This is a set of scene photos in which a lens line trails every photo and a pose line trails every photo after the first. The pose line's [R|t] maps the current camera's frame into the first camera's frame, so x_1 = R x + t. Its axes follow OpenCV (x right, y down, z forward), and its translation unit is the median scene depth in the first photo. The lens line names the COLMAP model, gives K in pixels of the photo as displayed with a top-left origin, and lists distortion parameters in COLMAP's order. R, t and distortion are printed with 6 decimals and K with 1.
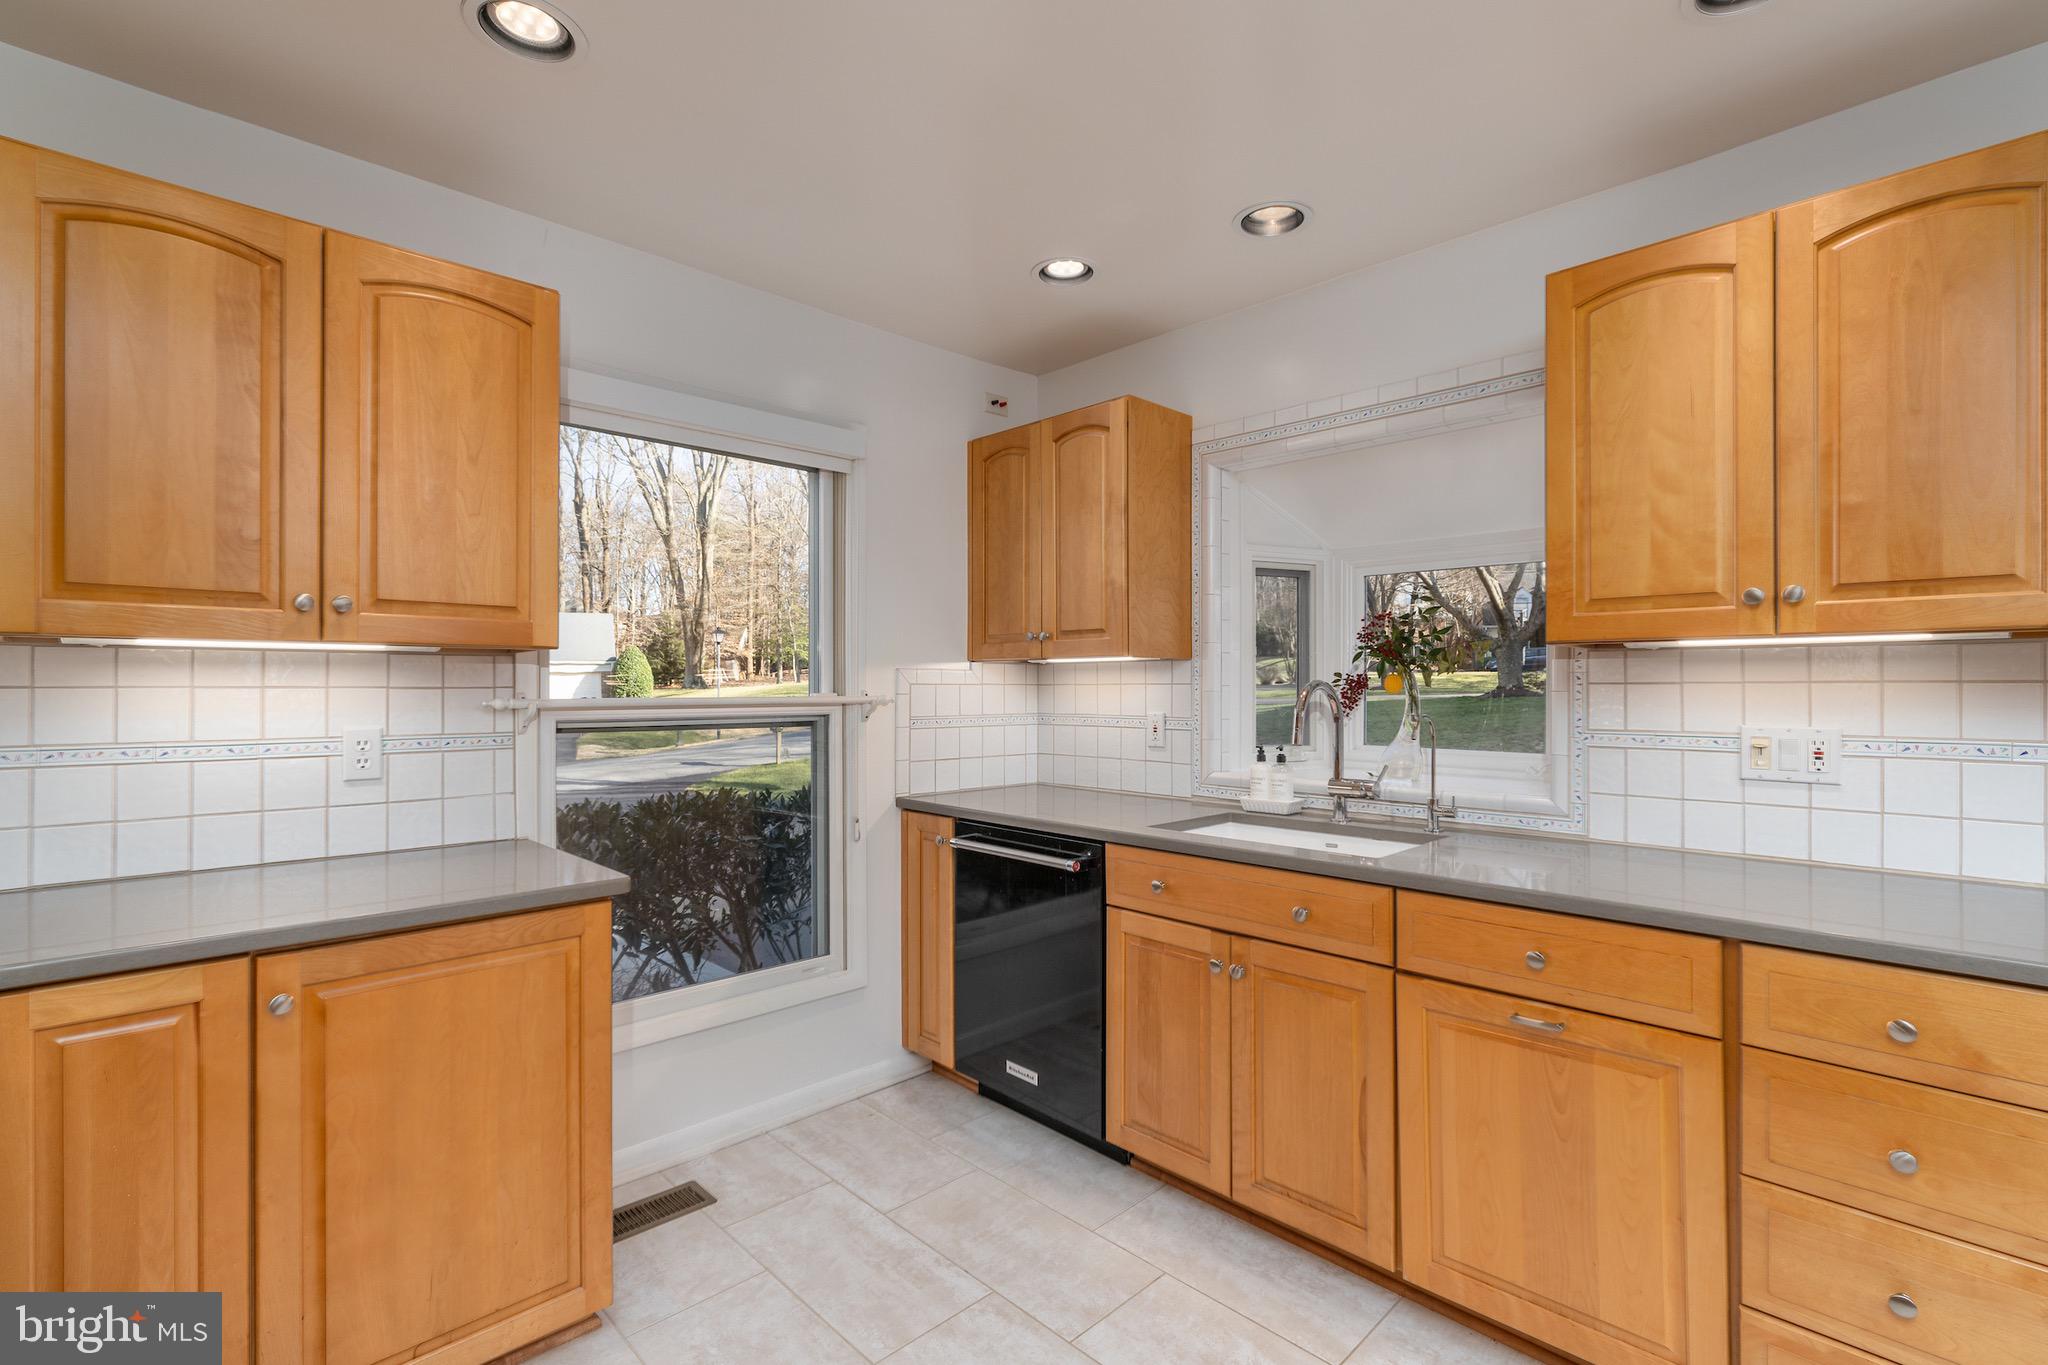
lens RADIAL K [[944.7, 0, 1024.8], [0, 944.7, 676.7], [0, 0, 1]] dist [-0.000307, -0.000022]
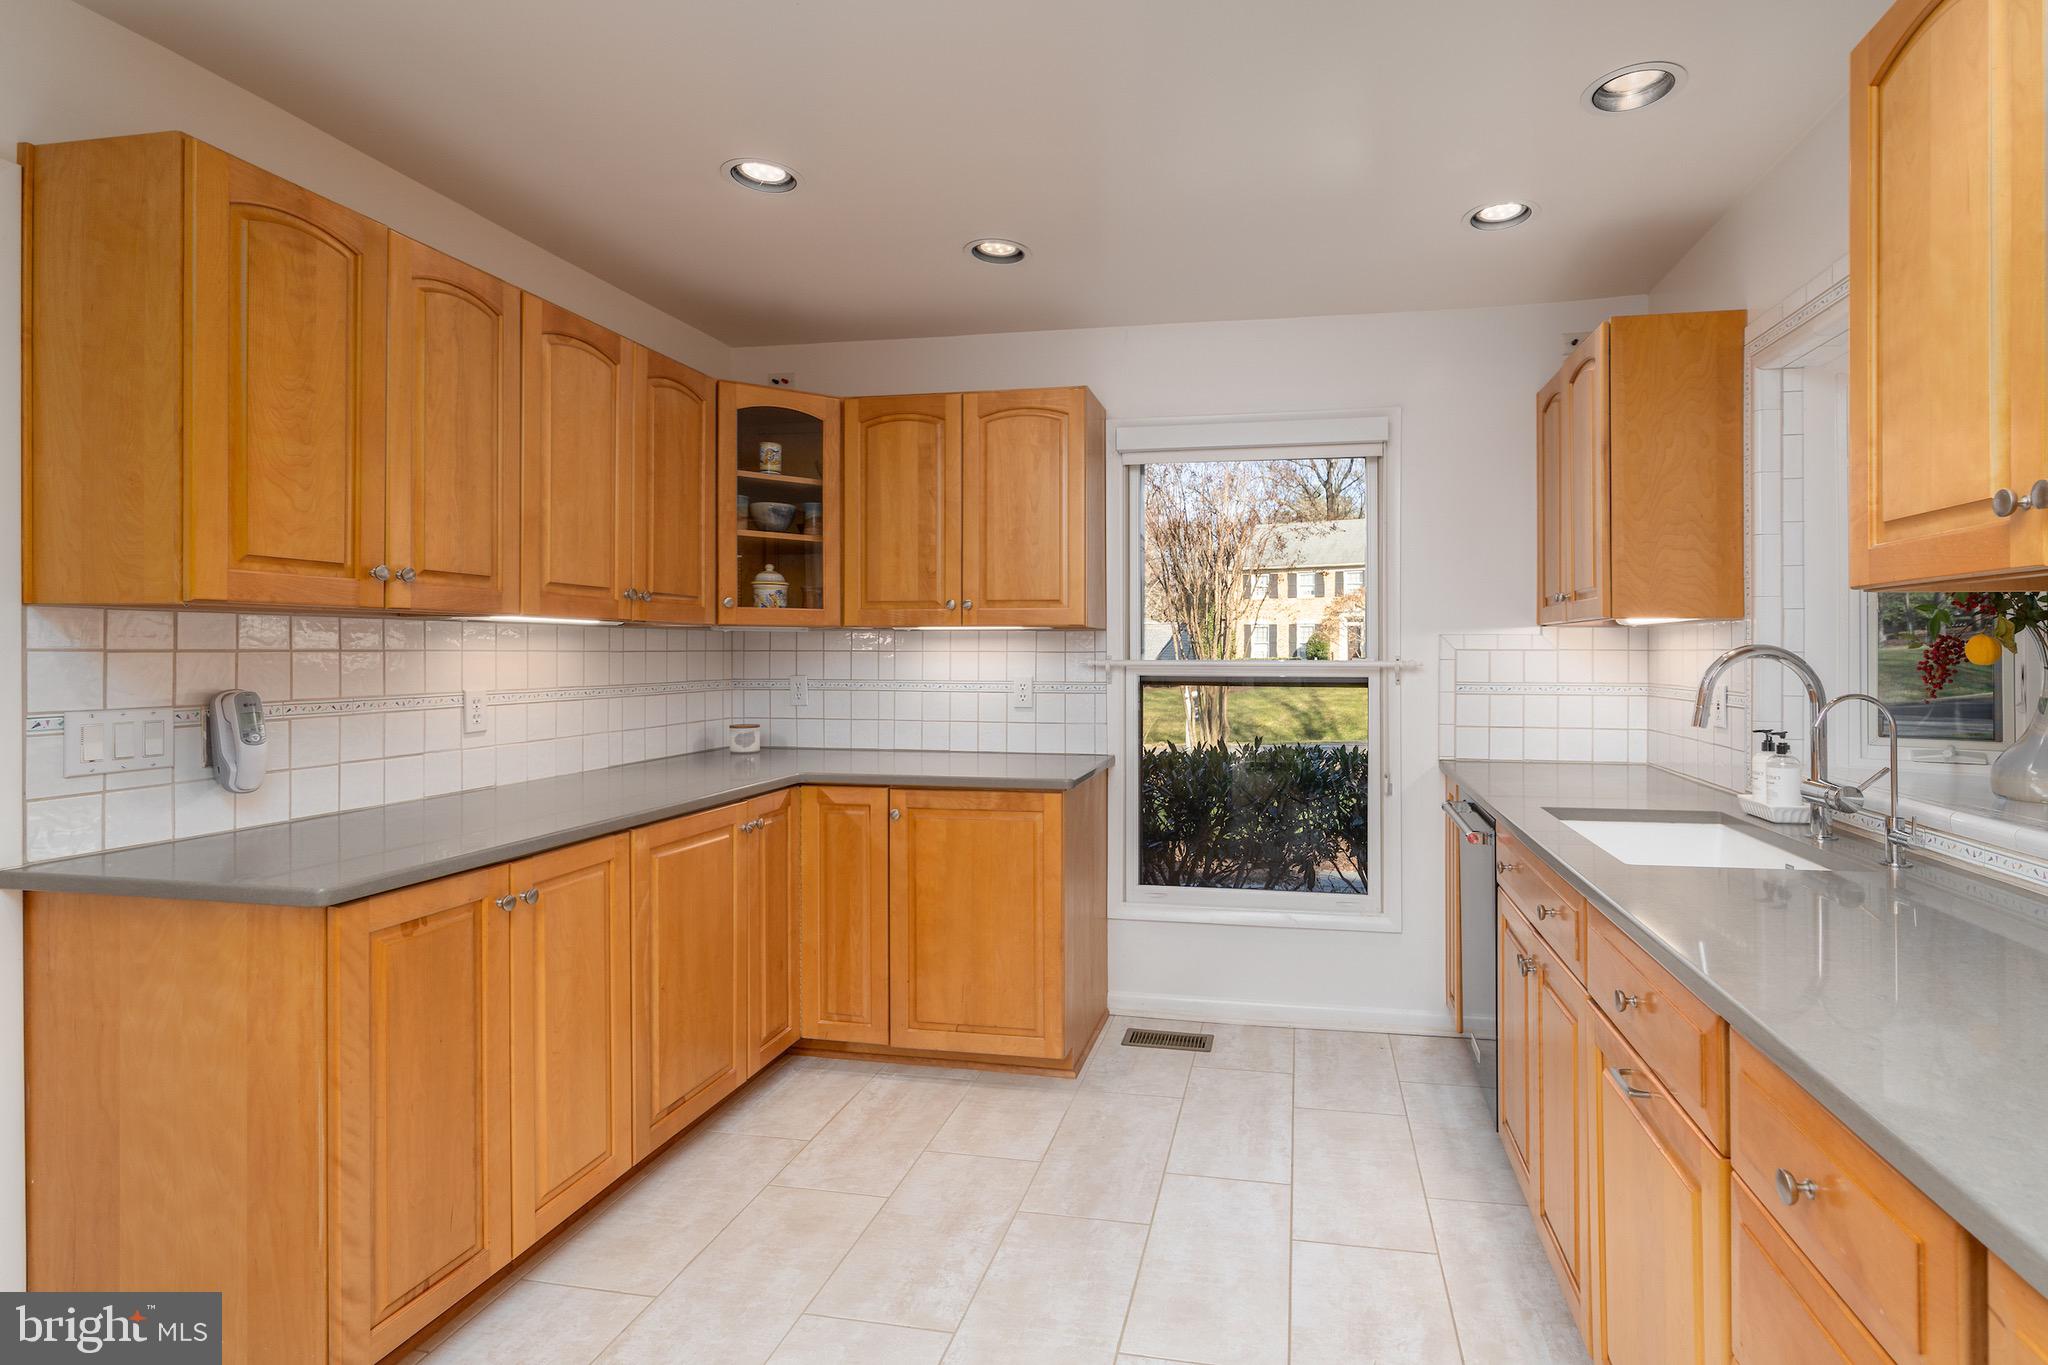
lens RADIAL K [[889.0, 0, 1027.7], [0, 889.0, 643.6], [0, 0, 1]] dist [0.000267, 0.000163]
pose [[0.576744, -0.005219, -0.816908, 0.552842], [0.006227, 0.999979, -0.001992, 0.000290], [0.816901, -0.003938, 0.576765, 0.106812]]
